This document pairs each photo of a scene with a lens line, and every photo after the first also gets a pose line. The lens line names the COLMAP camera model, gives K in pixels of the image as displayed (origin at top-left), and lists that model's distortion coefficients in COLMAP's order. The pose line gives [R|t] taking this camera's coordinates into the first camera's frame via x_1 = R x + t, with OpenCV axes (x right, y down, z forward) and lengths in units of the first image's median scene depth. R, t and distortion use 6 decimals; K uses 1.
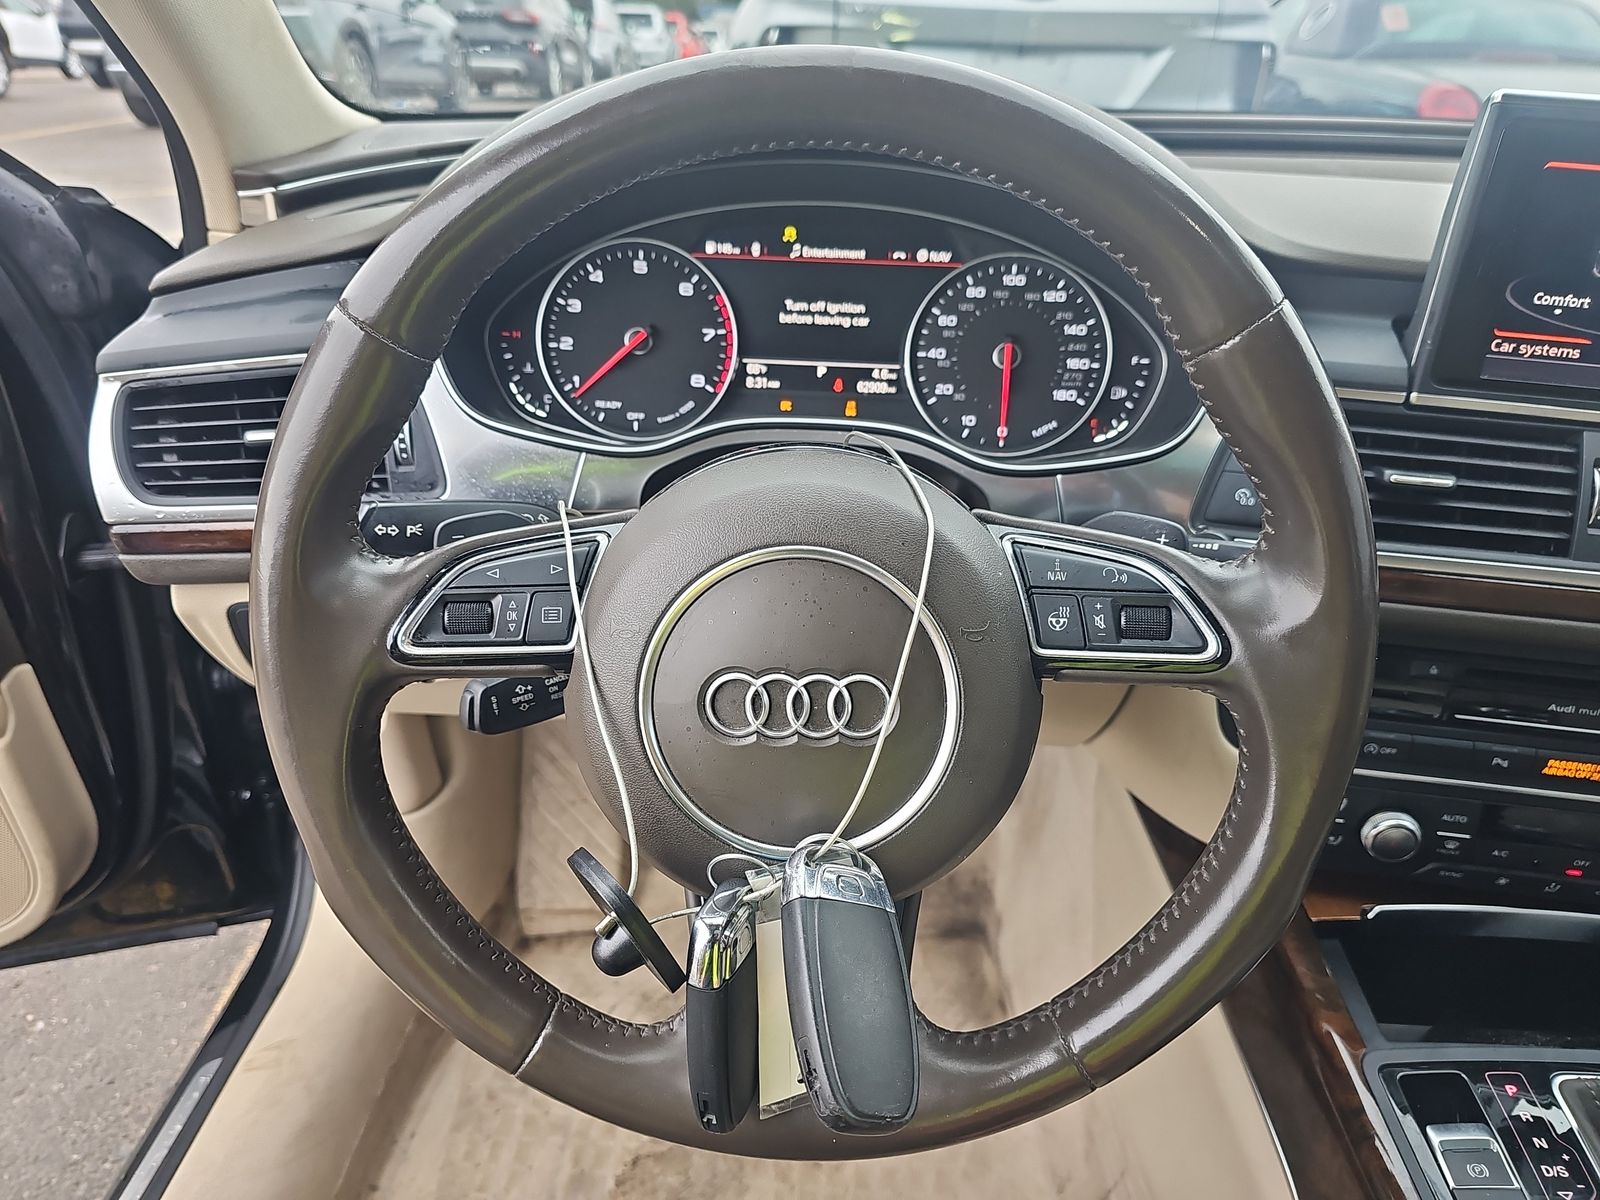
lens RADIAL K [[1089.9, 0, 772.9], [0, 1089.9, 619.9], [0, 0, 1]] dist [0.012834, -0.036647]
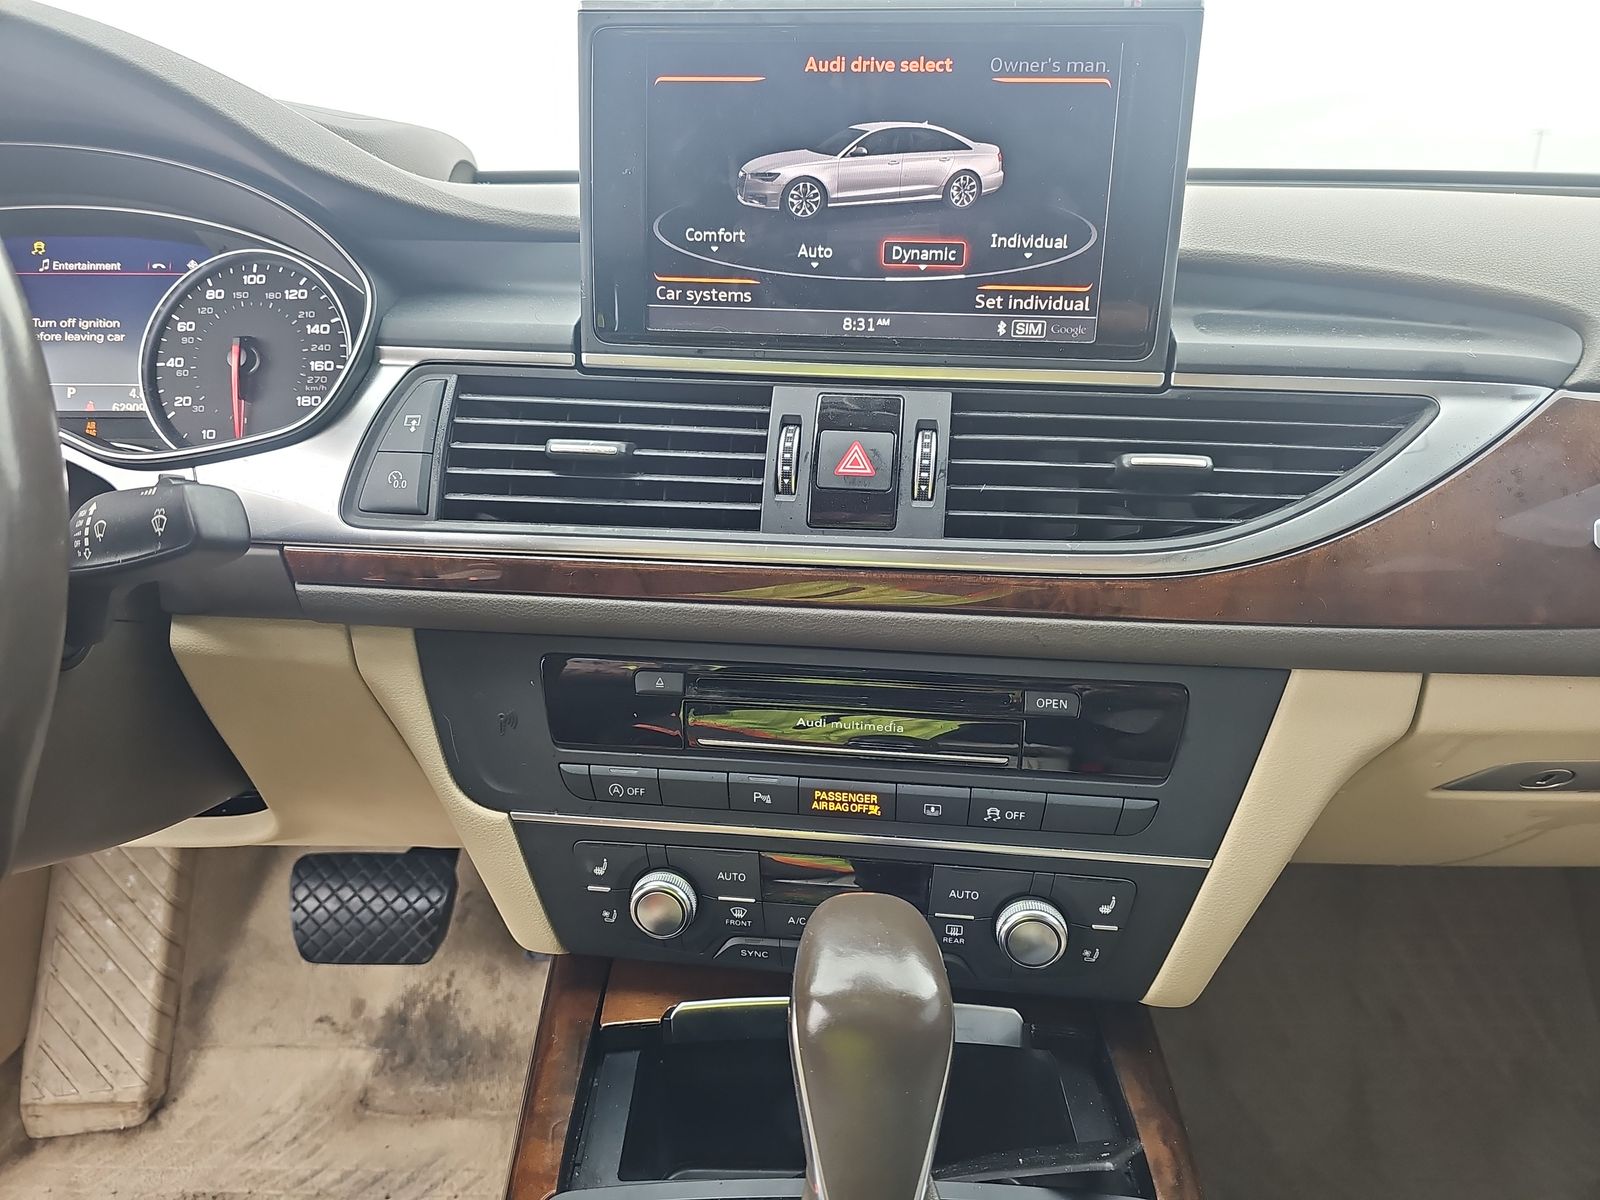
lens RADIAL K [[1089.9, 0, 808.4], [0, 1089.9, 603.0], [0, 0, 1]] dist [0.012834, -0.036647]
pose [[0.998282, -0.030553, 0.049992, 0.607649], [0.039821, 0.979714, -0.196406, 0.136049], [-0.042977, 0.198059, 0.979247, 0.161807]]
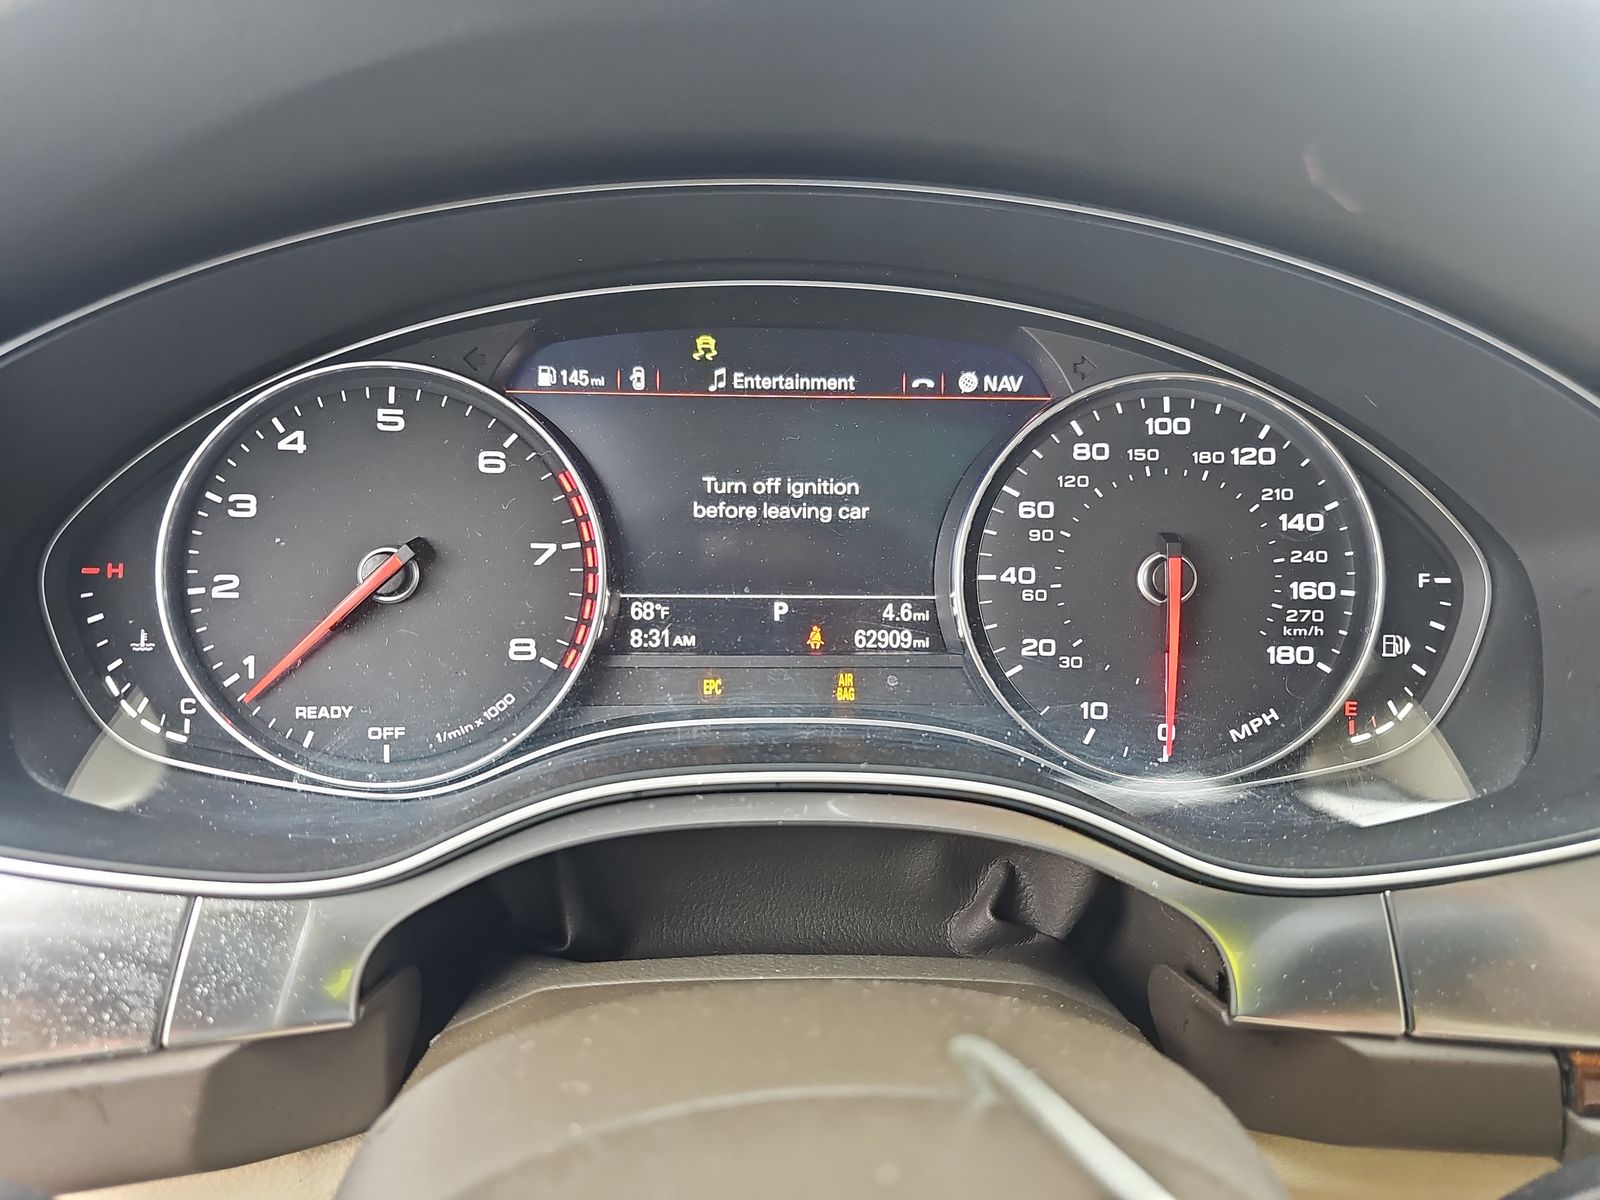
lens RADIAL K [[1089.9, 0, 782.9], [0, 1089.9, 597.7], [0, 0, 1]] dist [0.012834, -0.036647]
pose [[0.996113, -0.039983, 0.078490, 0.007291], [0.049681, 0.990813, -0.125779, -0.178940], [-0.072740, 0.129190, 0.988948, 0.528967]]
